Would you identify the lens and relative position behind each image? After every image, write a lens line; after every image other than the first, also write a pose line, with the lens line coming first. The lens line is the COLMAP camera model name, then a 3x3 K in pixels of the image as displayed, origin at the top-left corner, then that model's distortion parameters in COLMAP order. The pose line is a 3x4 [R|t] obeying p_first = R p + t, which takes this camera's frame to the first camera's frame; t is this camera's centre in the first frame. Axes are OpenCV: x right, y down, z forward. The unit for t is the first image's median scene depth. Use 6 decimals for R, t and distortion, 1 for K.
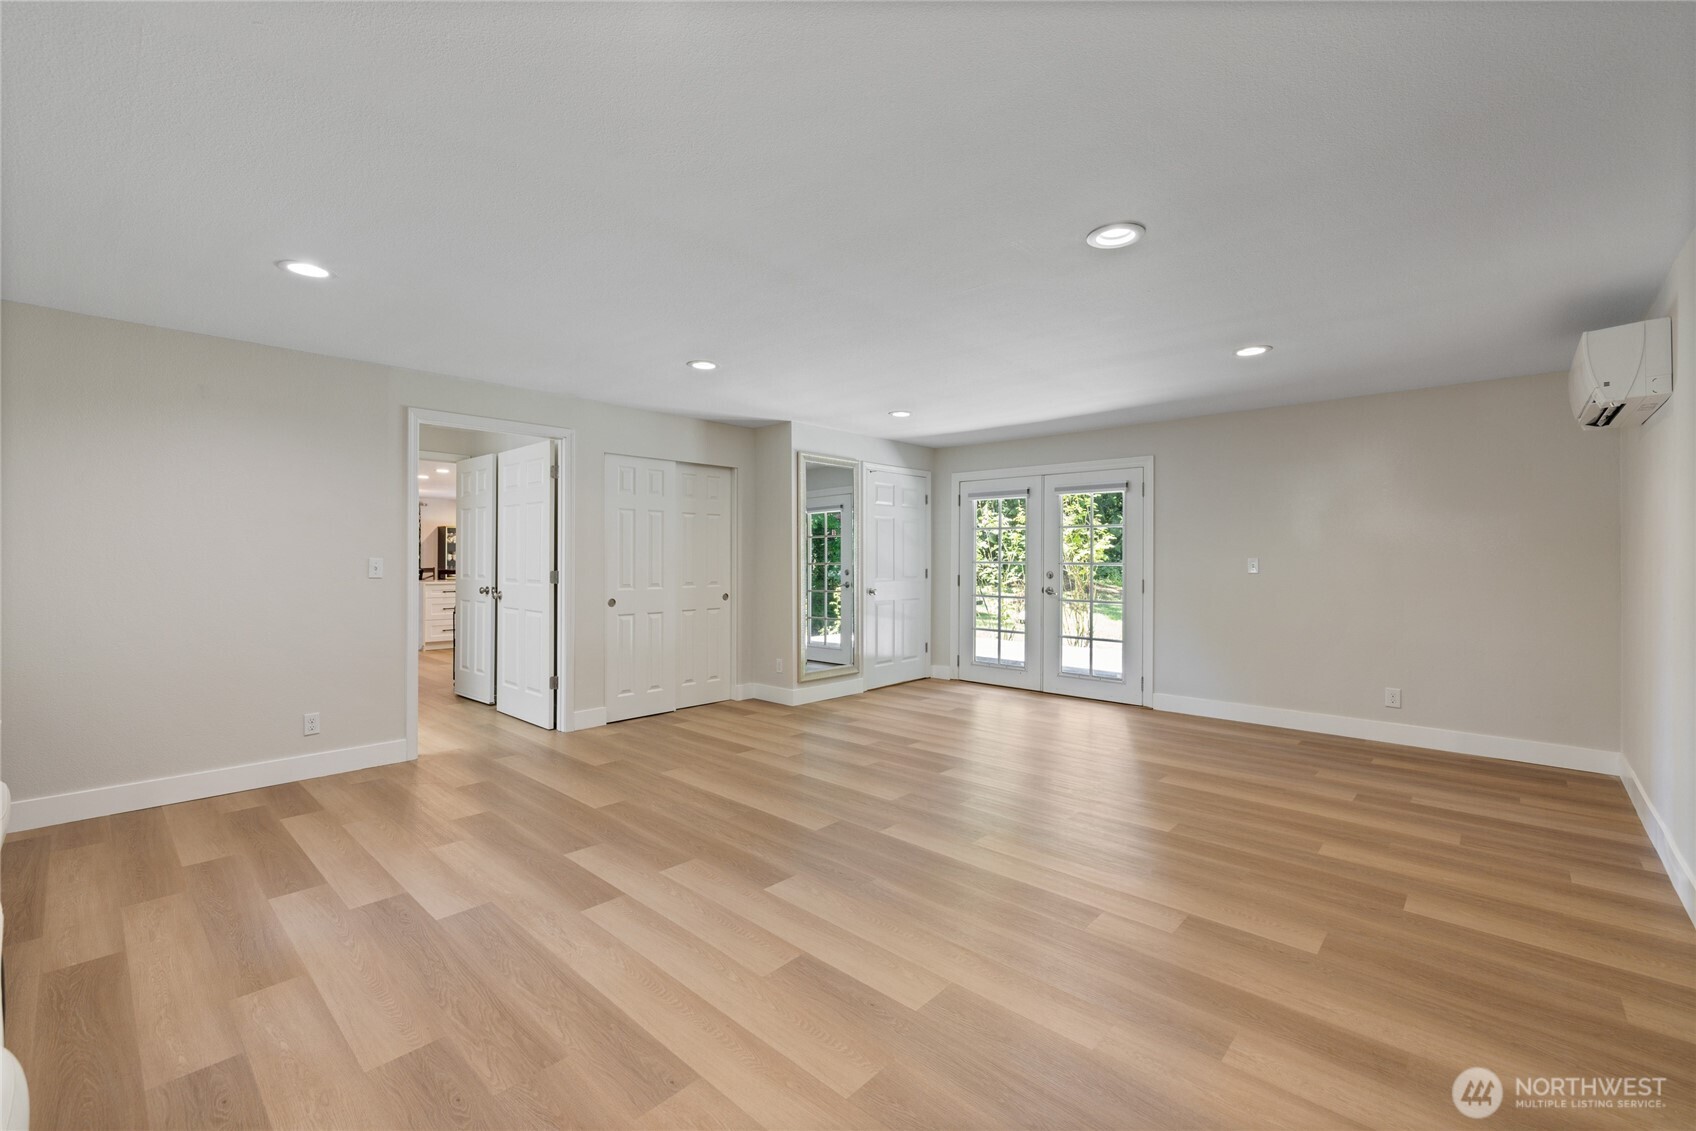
lens RADIAL K [[734.0, 0, 843.6], [0, 734.0, 561.2], [0, 0, 1]] dist [-0.000244, -0.001064]
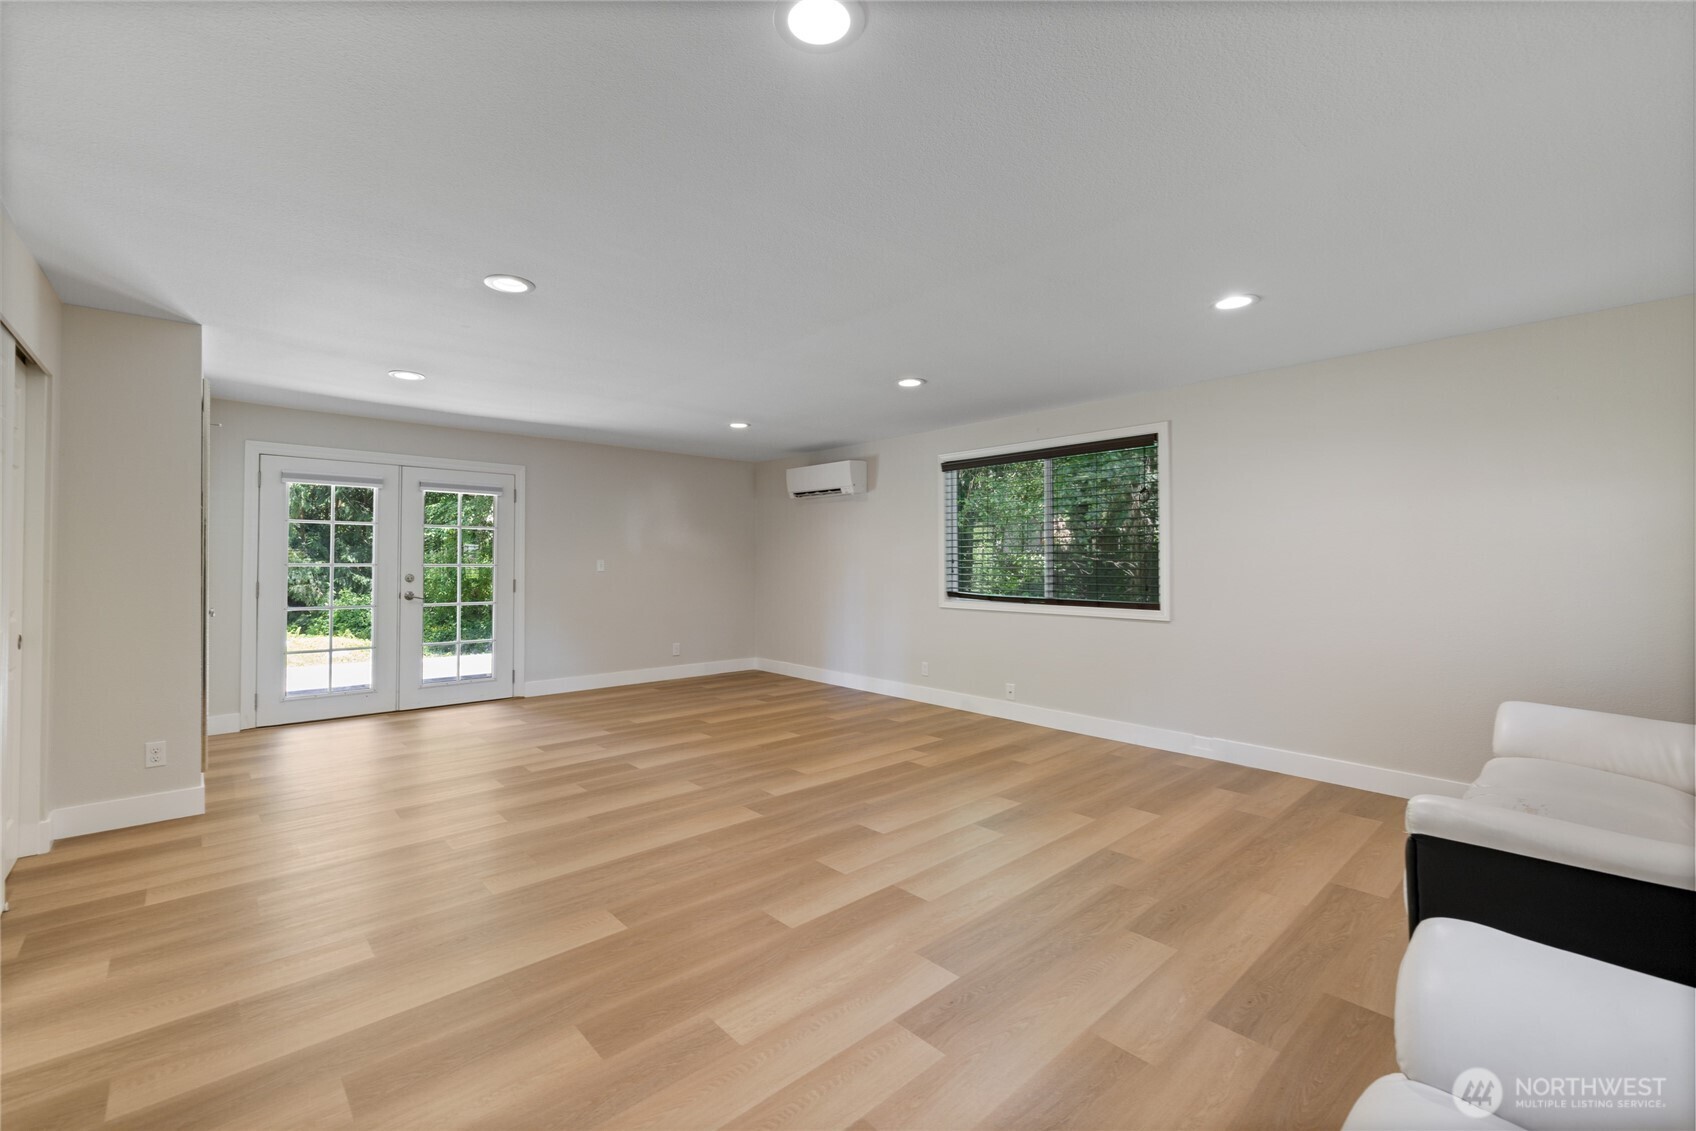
lens RADIAL K [[713.8, 0, 829.7], [0, 713.8, 567.2], [0, 0, 1]] dist [0.000005, 0.000350]
pose [[0.073379, -0.012651, 0.997224, -1.193828], [0.000809, 0.999920, 0.012626, -0.011143], [-0.997304, -0.000120, 0.073384, 0.922847]]
